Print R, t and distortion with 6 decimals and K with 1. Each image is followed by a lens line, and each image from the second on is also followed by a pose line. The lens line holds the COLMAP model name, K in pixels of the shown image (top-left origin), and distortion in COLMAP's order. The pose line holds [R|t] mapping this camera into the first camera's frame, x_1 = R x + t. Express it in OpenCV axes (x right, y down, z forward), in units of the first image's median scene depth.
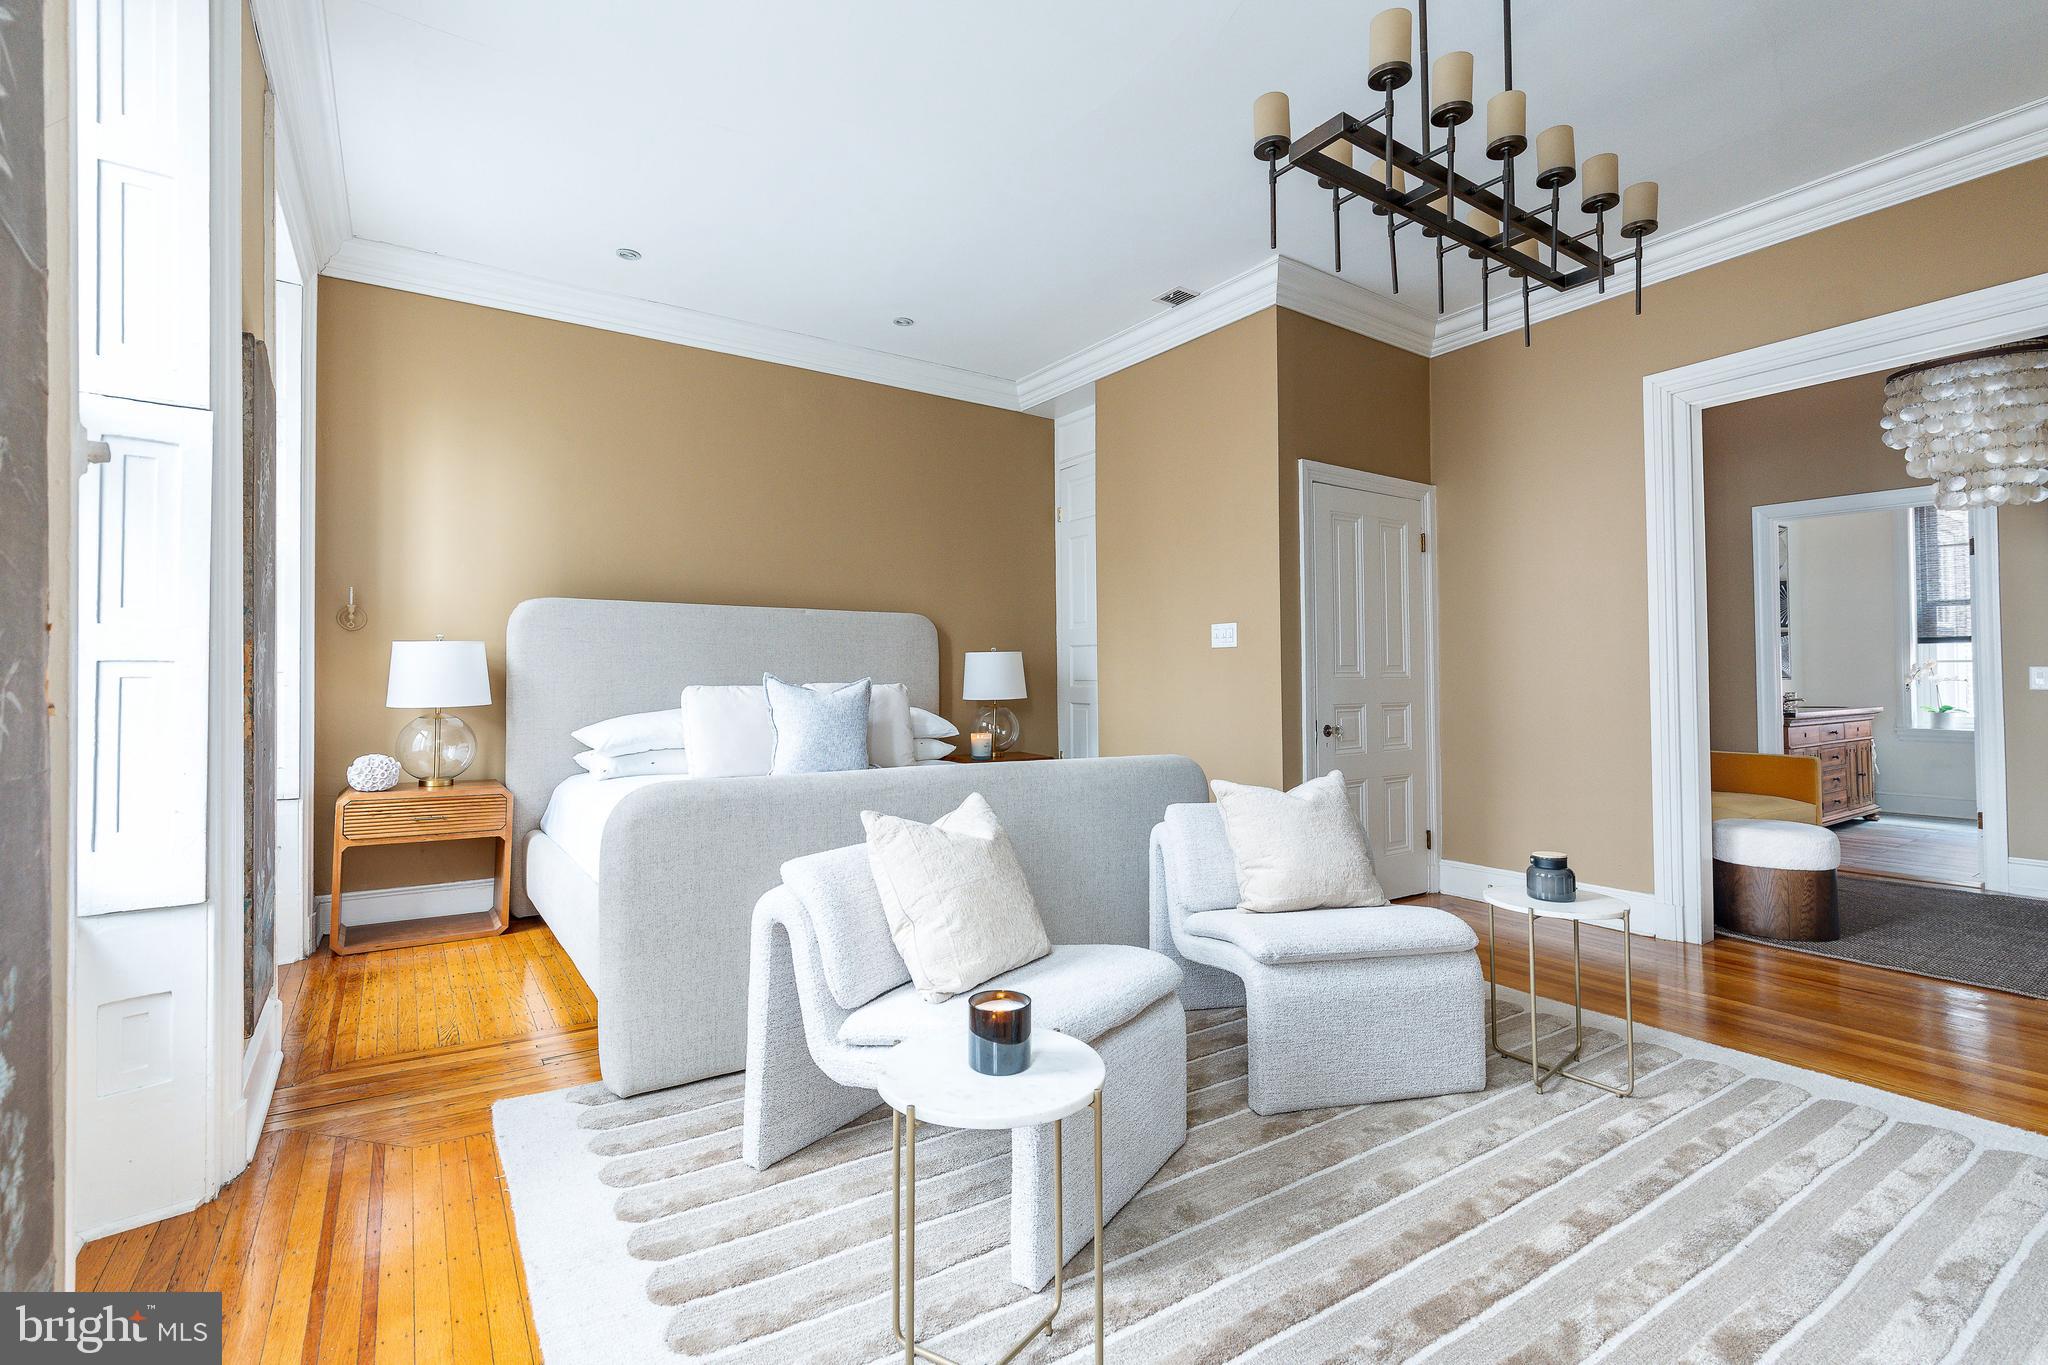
lens RADIAL K [[930.4, 0, 1021.9], [0, 930.4, 678.5], [0, 0, 1]] dist [0.003436, 0.001016]
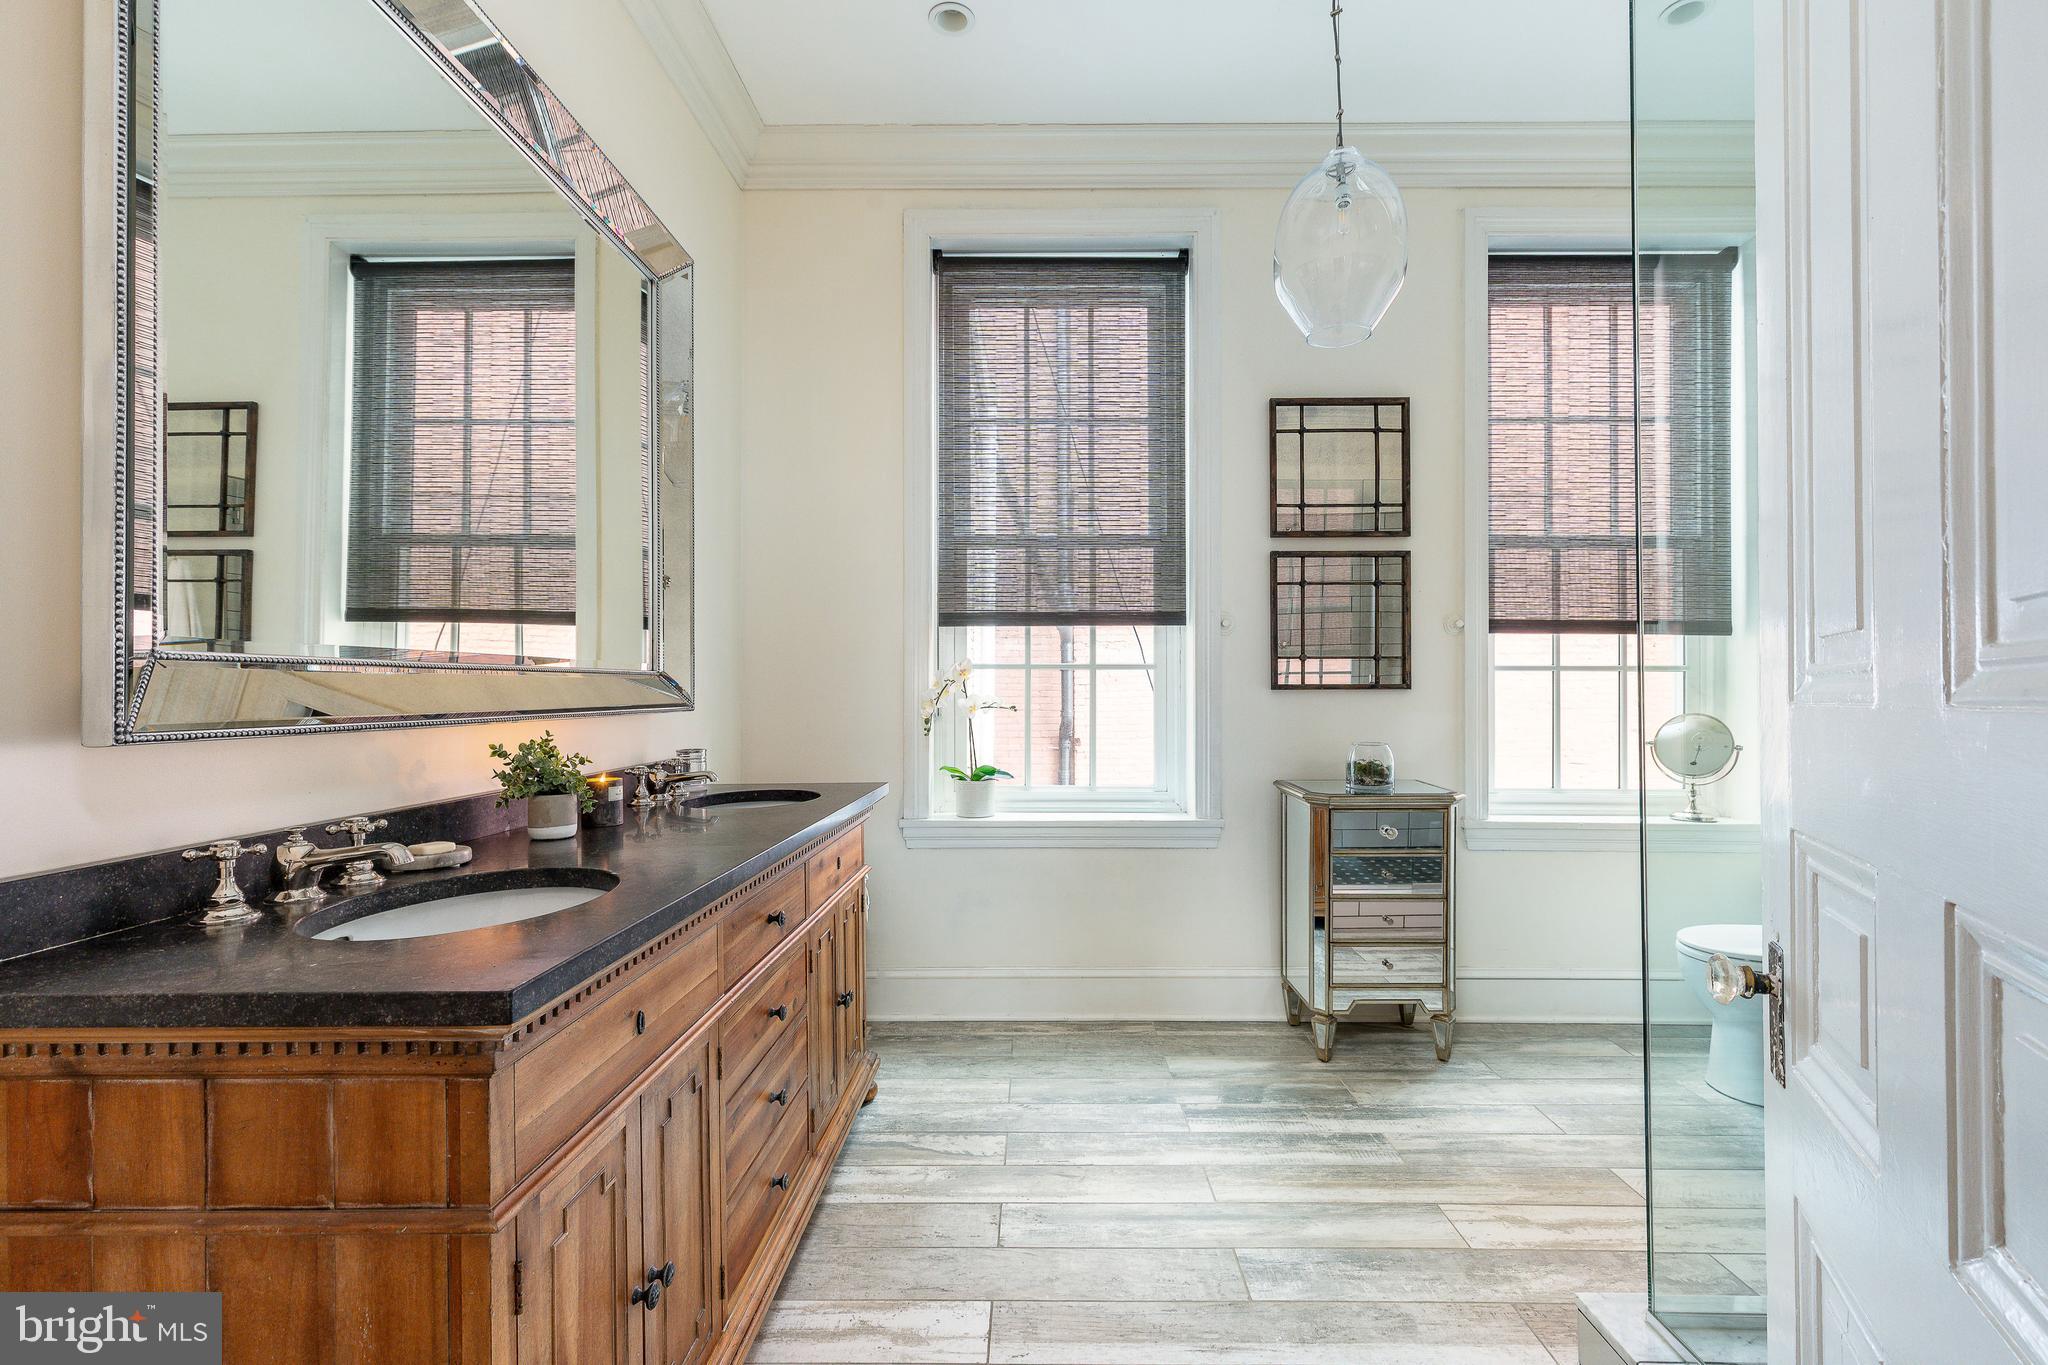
lens RADIAL K [[930.4, 0, 1027.8], [0, 930.4, 681.1], [0, 0, 1]] dist [0.003436, 0.001016]
pose [[0.562265, 0.002173, 0.826954, 0.619909], [-0.004709, 0.999989, 0.000574, -0.011264], [-0.826943, -0.004217, 0.562269, 0.720787]]
